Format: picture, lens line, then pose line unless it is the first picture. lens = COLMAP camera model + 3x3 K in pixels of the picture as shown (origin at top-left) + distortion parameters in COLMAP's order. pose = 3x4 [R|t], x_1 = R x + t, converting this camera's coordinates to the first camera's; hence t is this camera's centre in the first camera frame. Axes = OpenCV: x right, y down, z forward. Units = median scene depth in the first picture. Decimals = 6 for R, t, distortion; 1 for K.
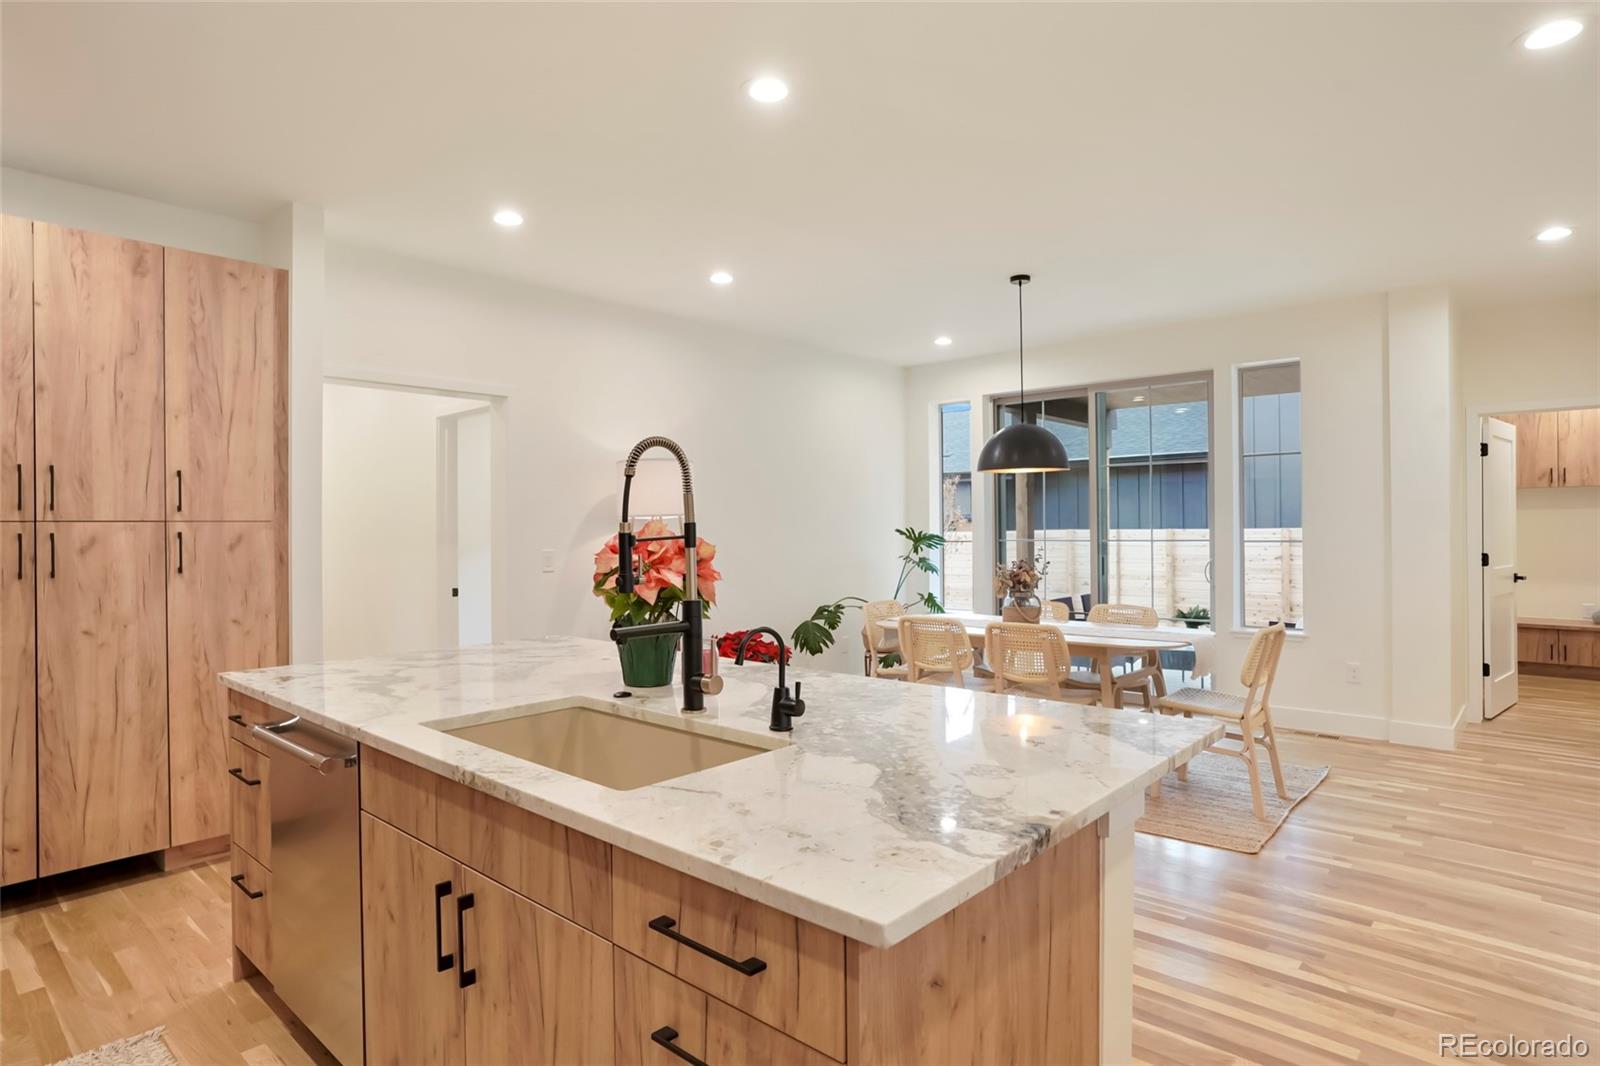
lens RADIAL K [[886.2, 0, 800.0], [0, 886.2, 533.0], [0, 0, 1]] dist [-0.001380, -0.000148]
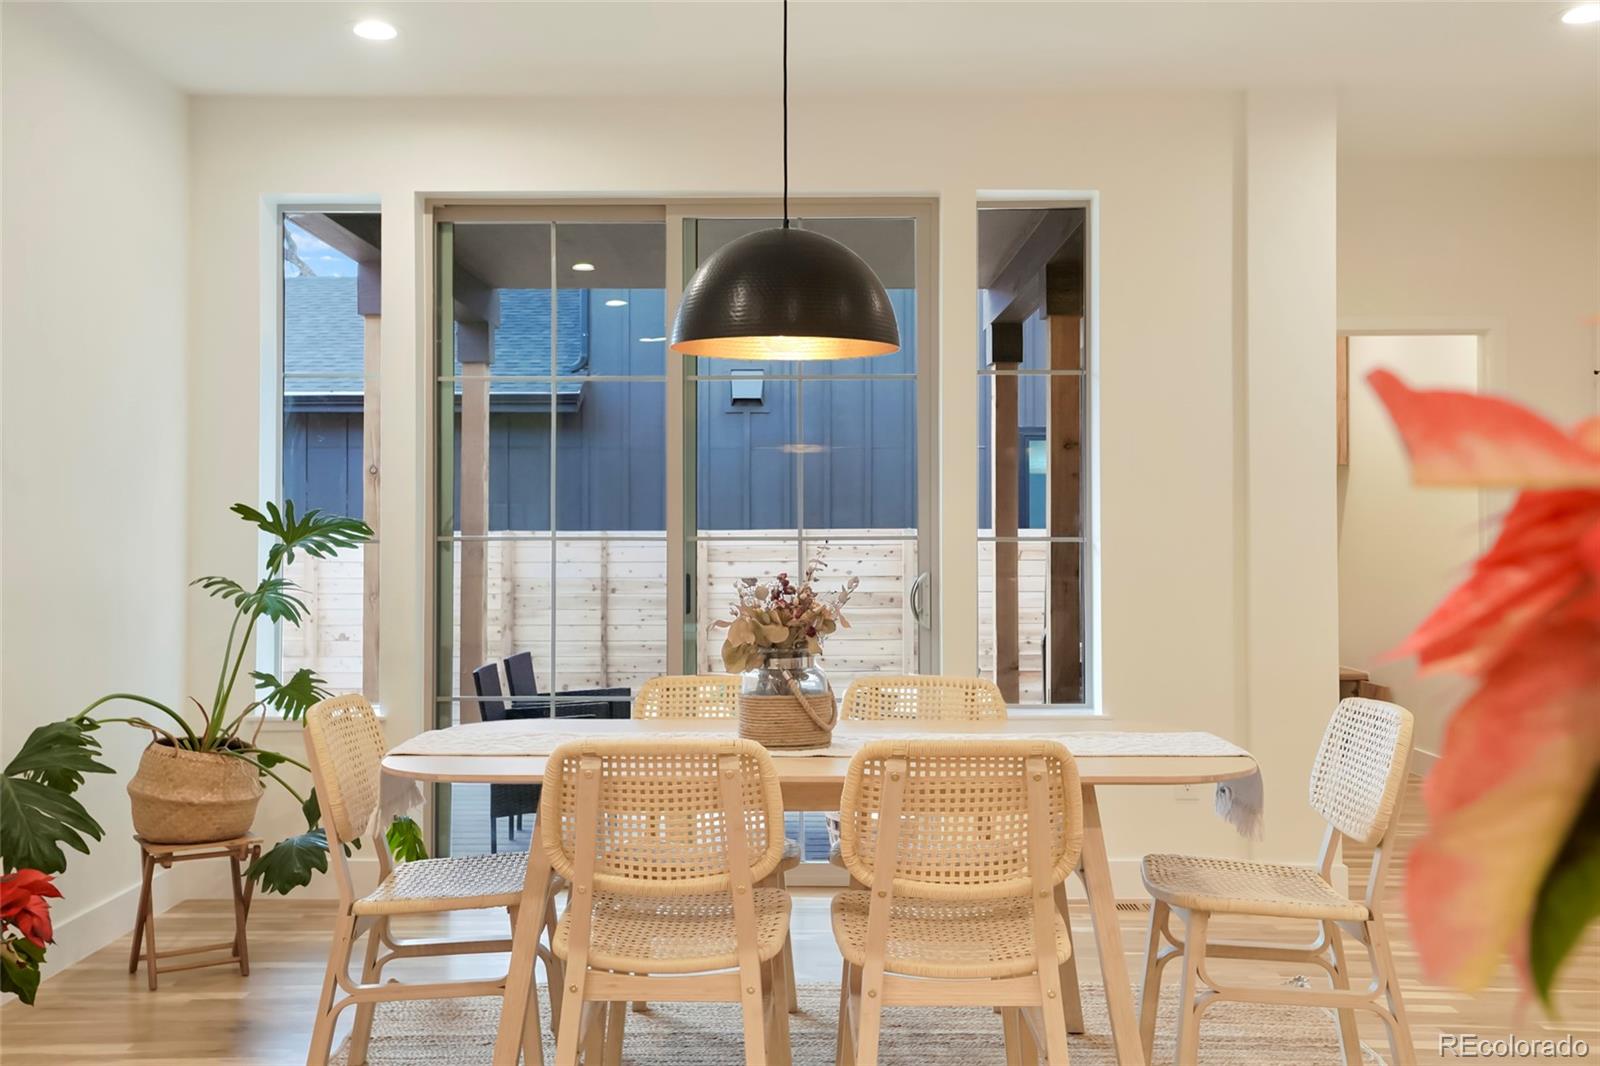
lens RADIAL K [[1557.2, 0, 800.0], [0, 1557.2, 533.0], [0, 0, 1]] dist [0.112985, 0.005214]
pose [[0.753717, 0.012924, 0.657072, -0.151885], [-0.007345, 0.999910, -0.011242, 0.013540], [-0.657158, 0.003646, 0.753744, 0.341287]]
